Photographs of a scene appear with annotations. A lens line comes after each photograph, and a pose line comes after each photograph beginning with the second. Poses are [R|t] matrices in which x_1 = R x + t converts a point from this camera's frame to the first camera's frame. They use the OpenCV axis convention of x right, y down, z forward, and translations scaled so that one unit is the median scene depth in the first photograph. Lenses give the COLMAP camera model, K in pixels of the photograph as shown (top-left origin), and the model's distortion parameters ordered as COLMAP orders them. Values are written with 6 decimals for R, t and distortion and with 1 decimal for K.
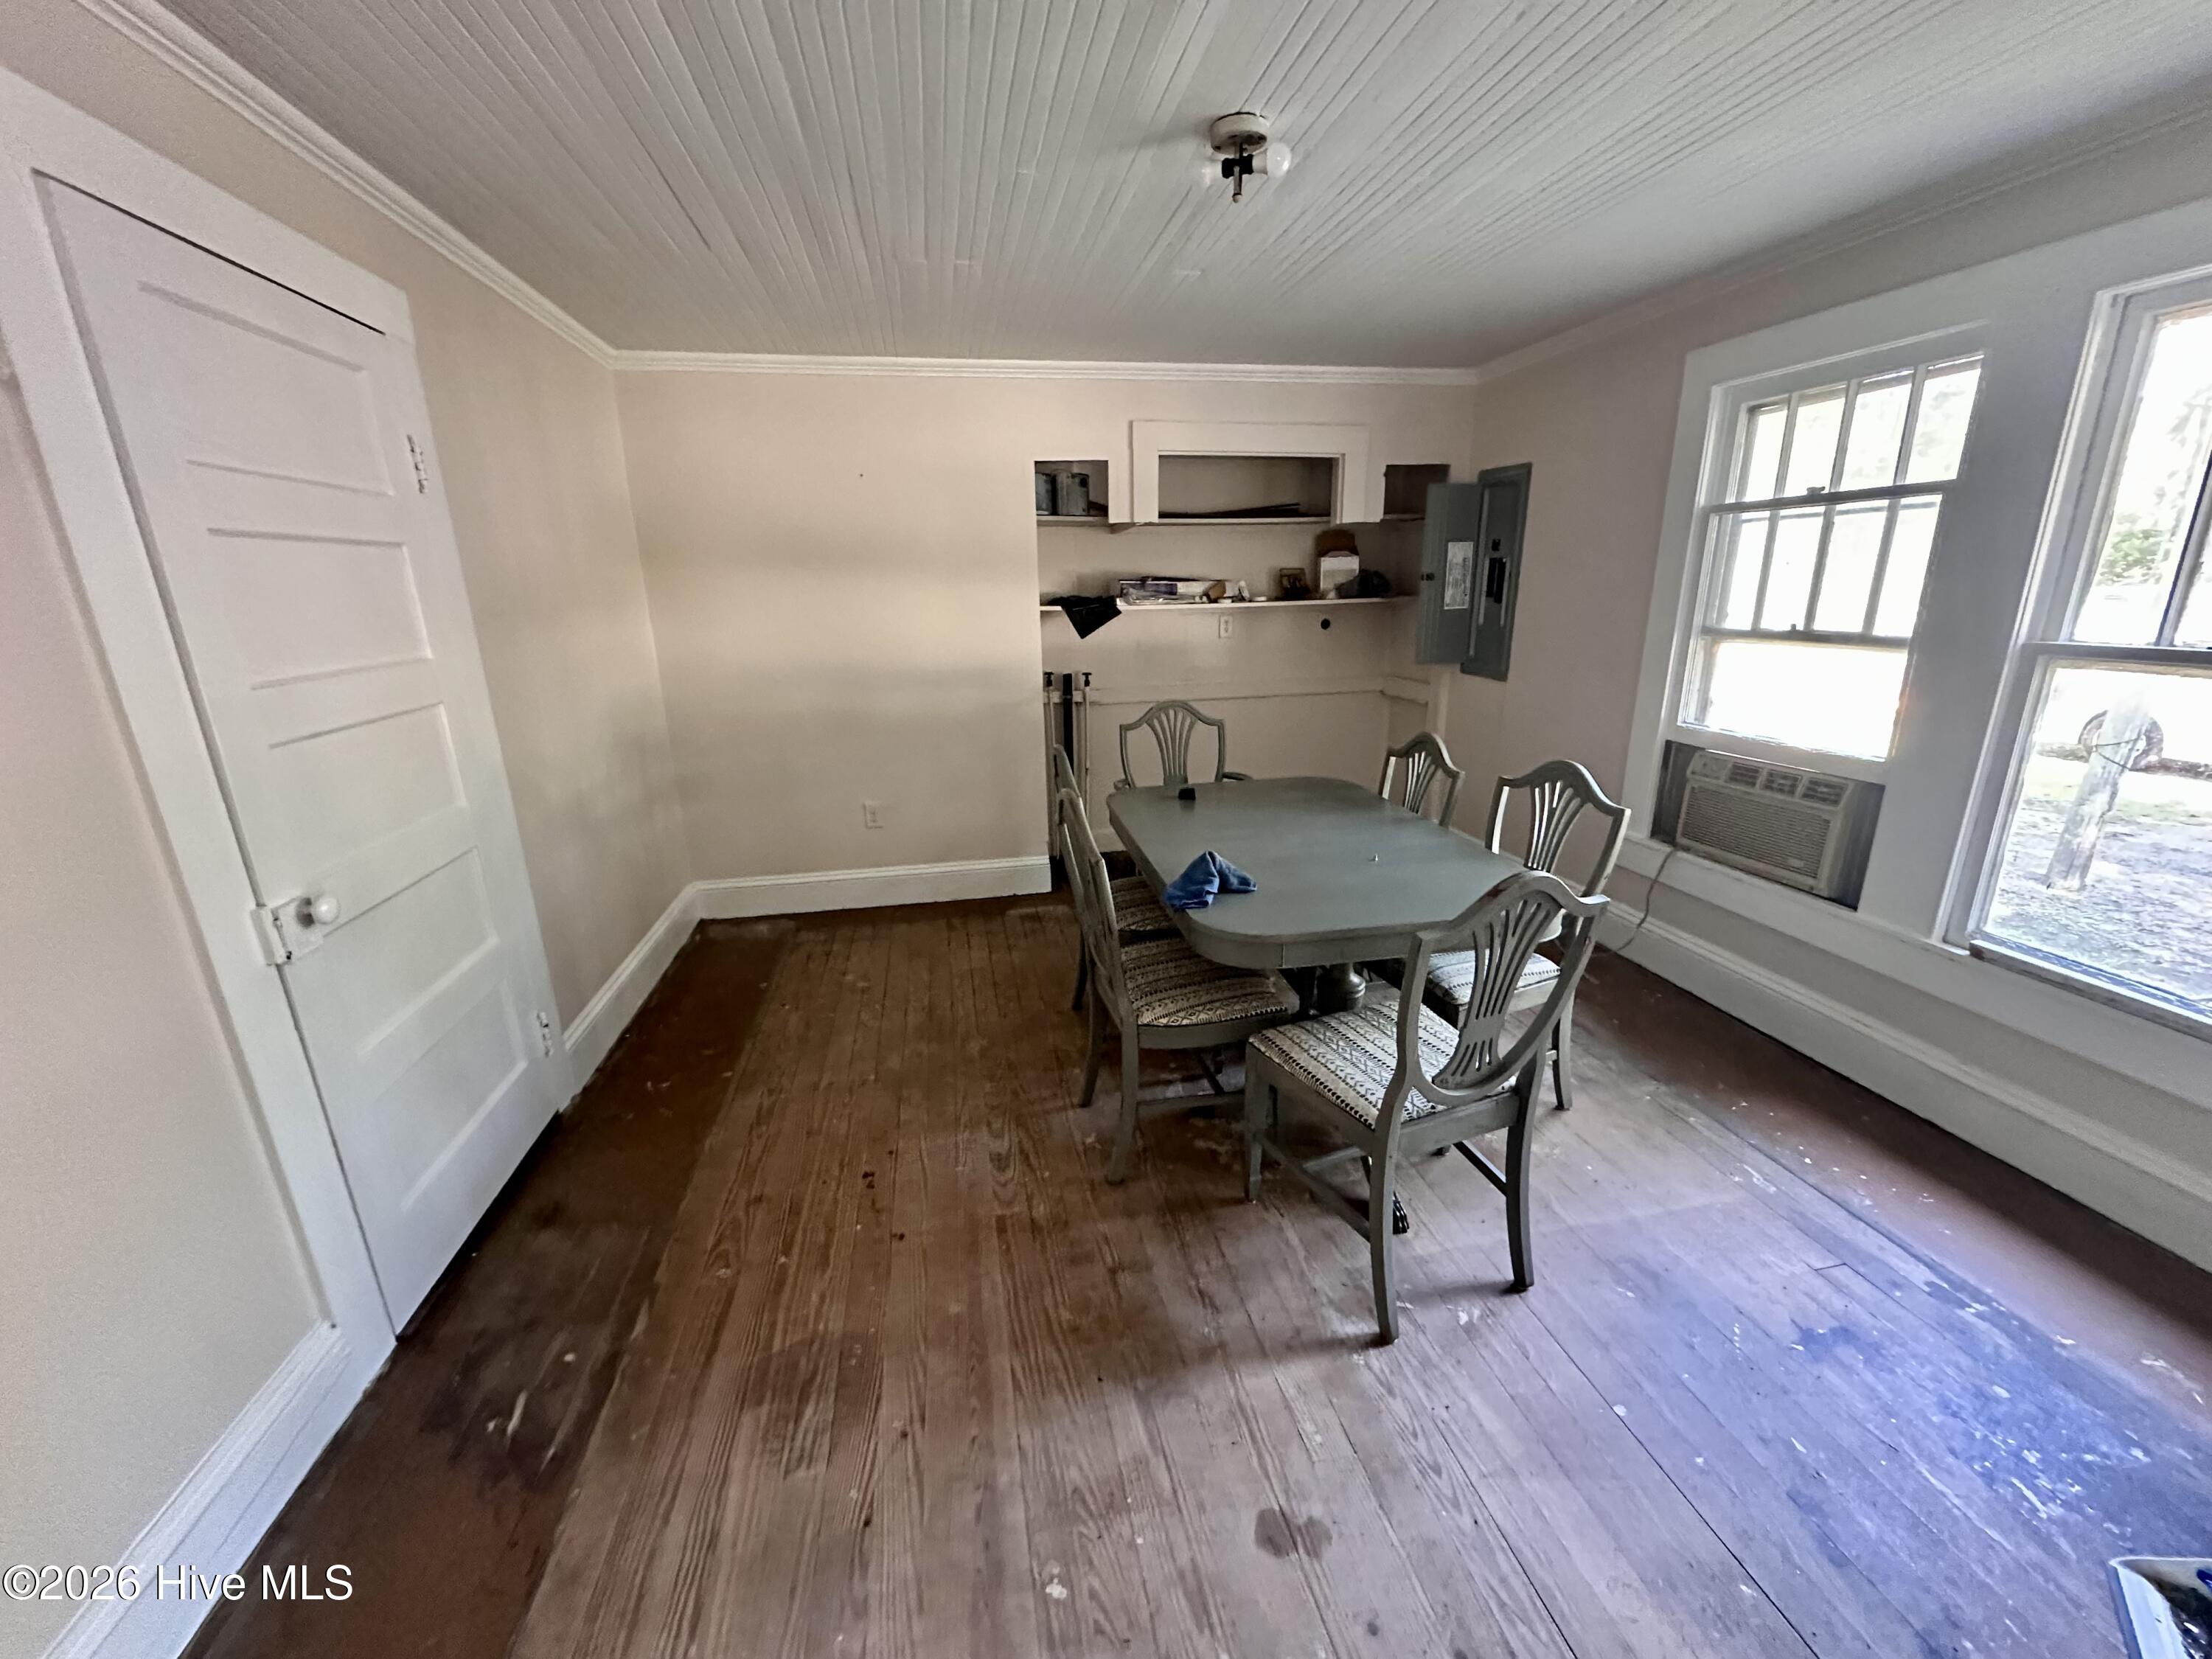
lens RADIAL K [[878.2, 0, 1098.4], [0, 878.2, 828.2], [0, 0, 1]] dist [-0.003317, 0.000784]
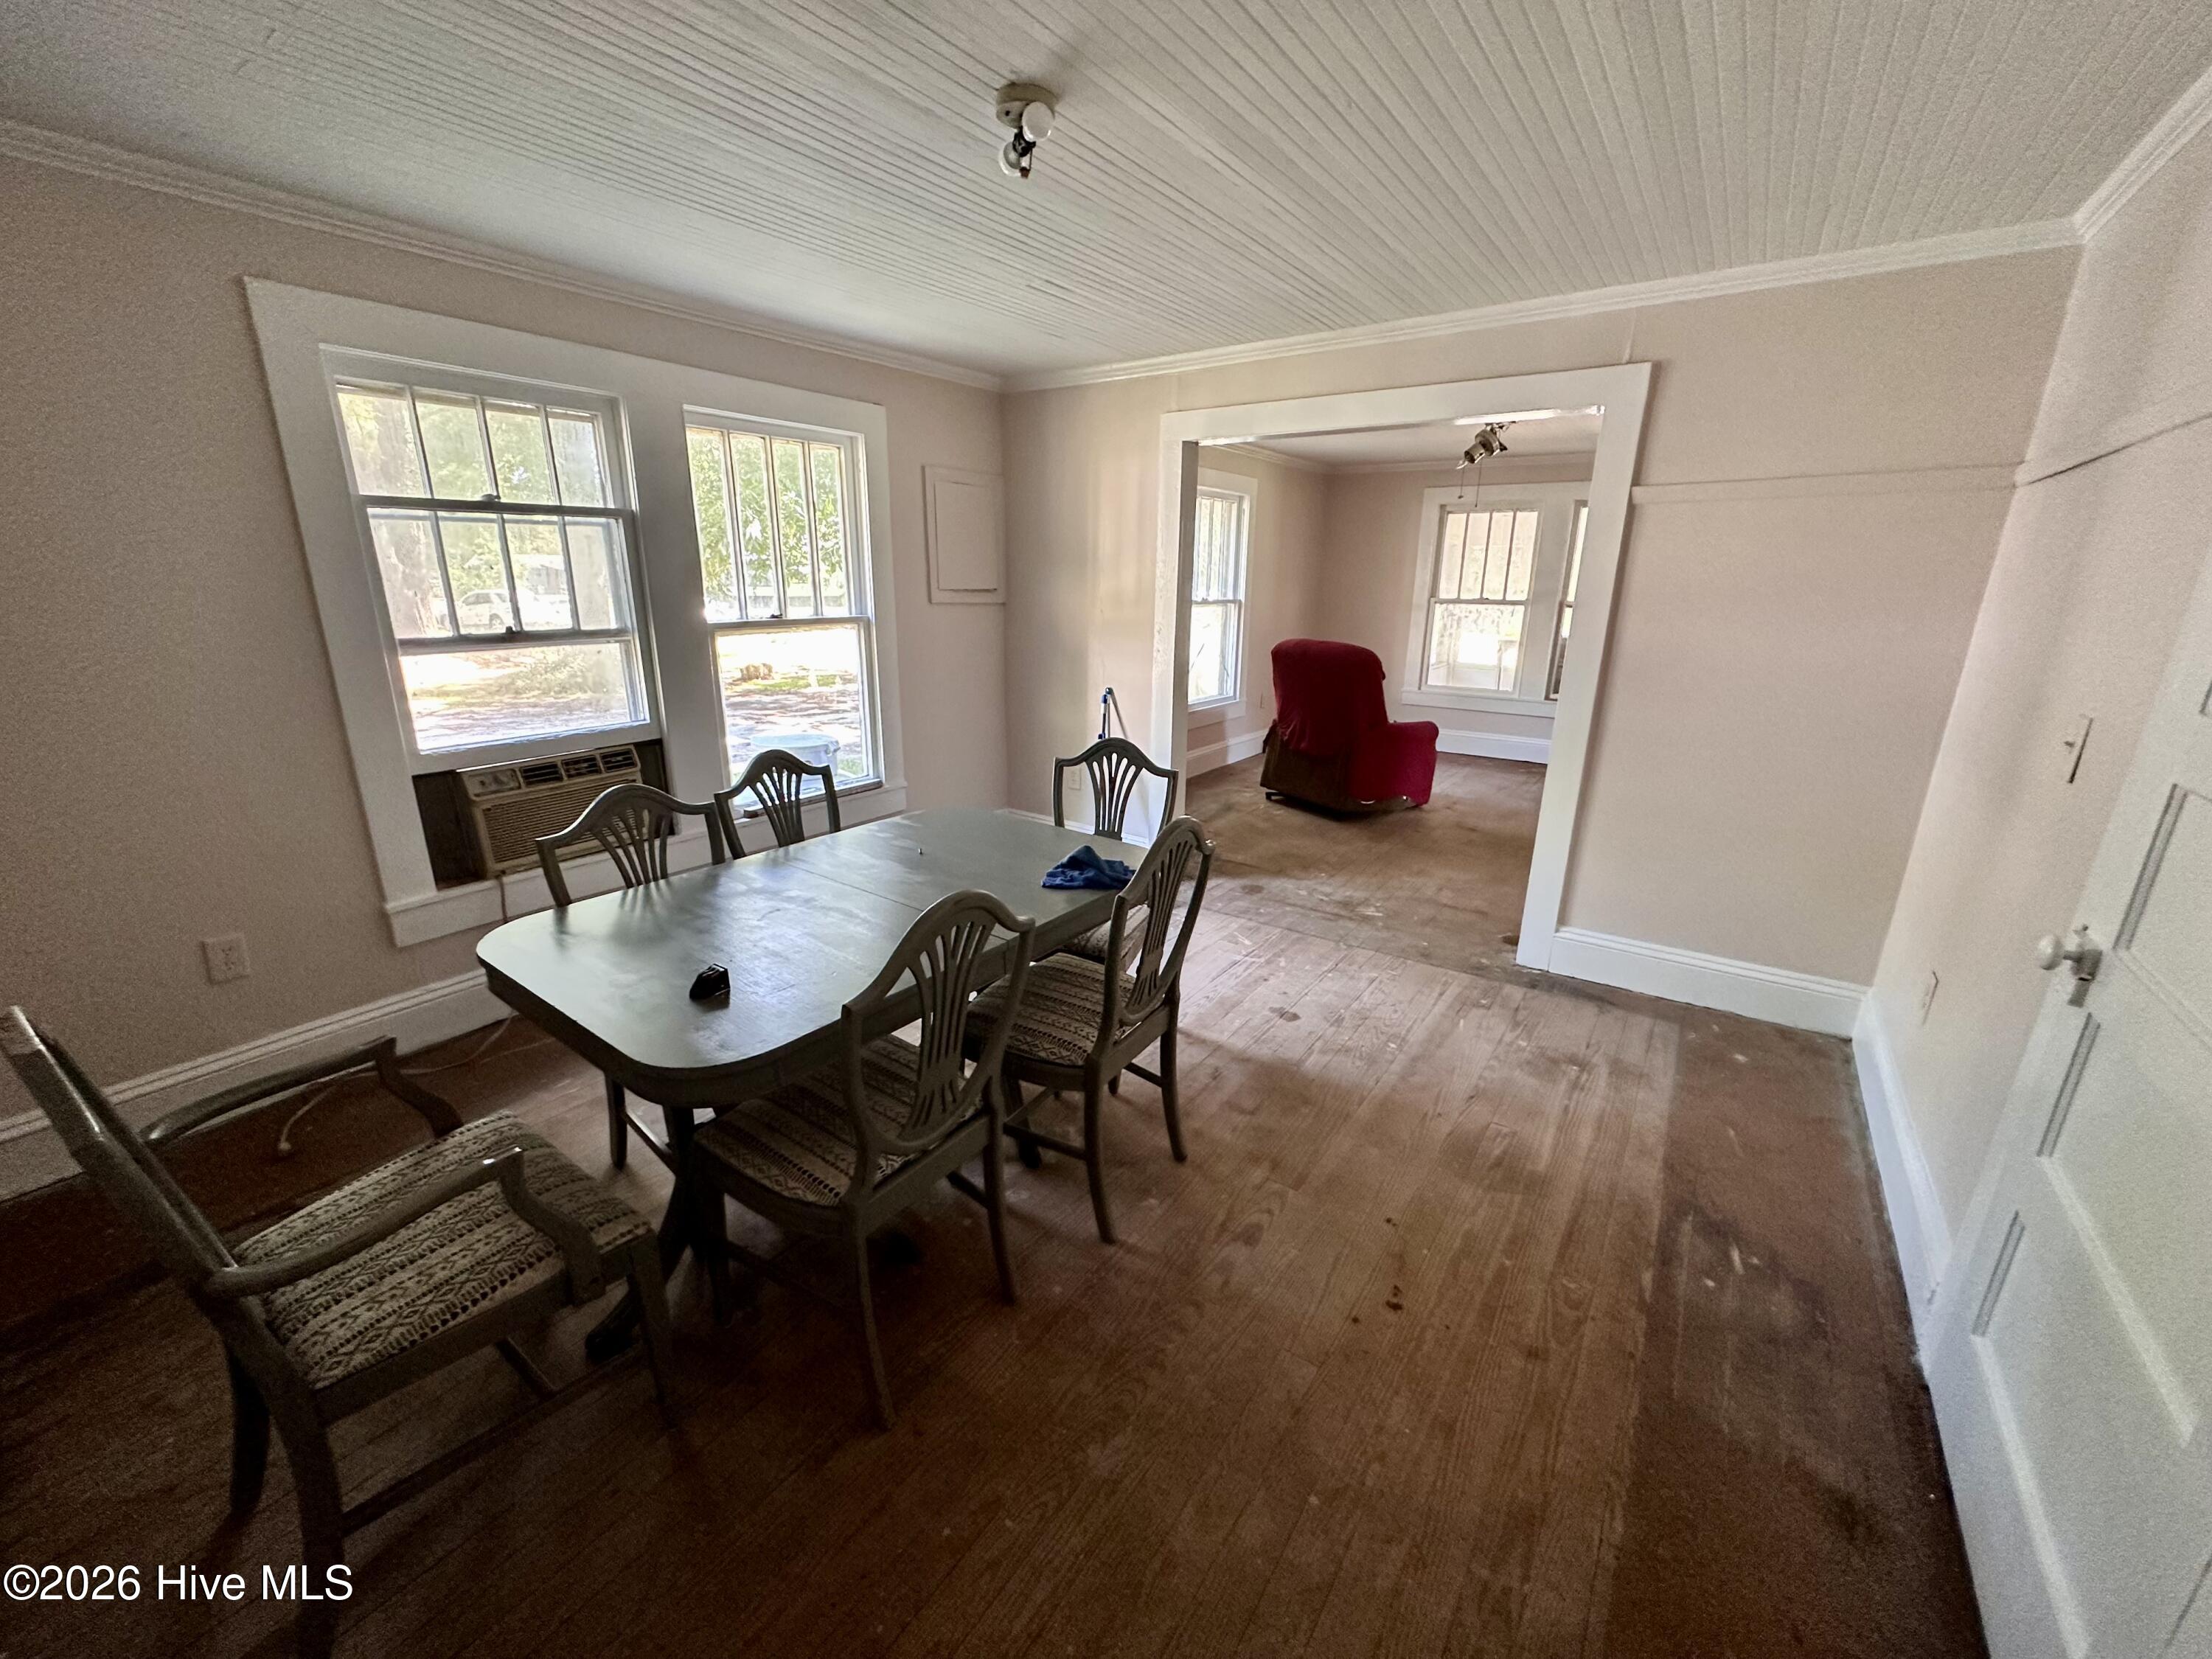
lens RADIAL K [[878.2, 0, 1097.3], [0, 878.2, 832.2], [0, 0, 1]] dist [-0.003317, 0.000784]
pose [[-0.692062, -0.195650, 0.694818, -0.551267], [0.198307, 0.873997, 0.443625, -0.410197], [-0.694064, 0.444804, -0.566061, 1.451966]]
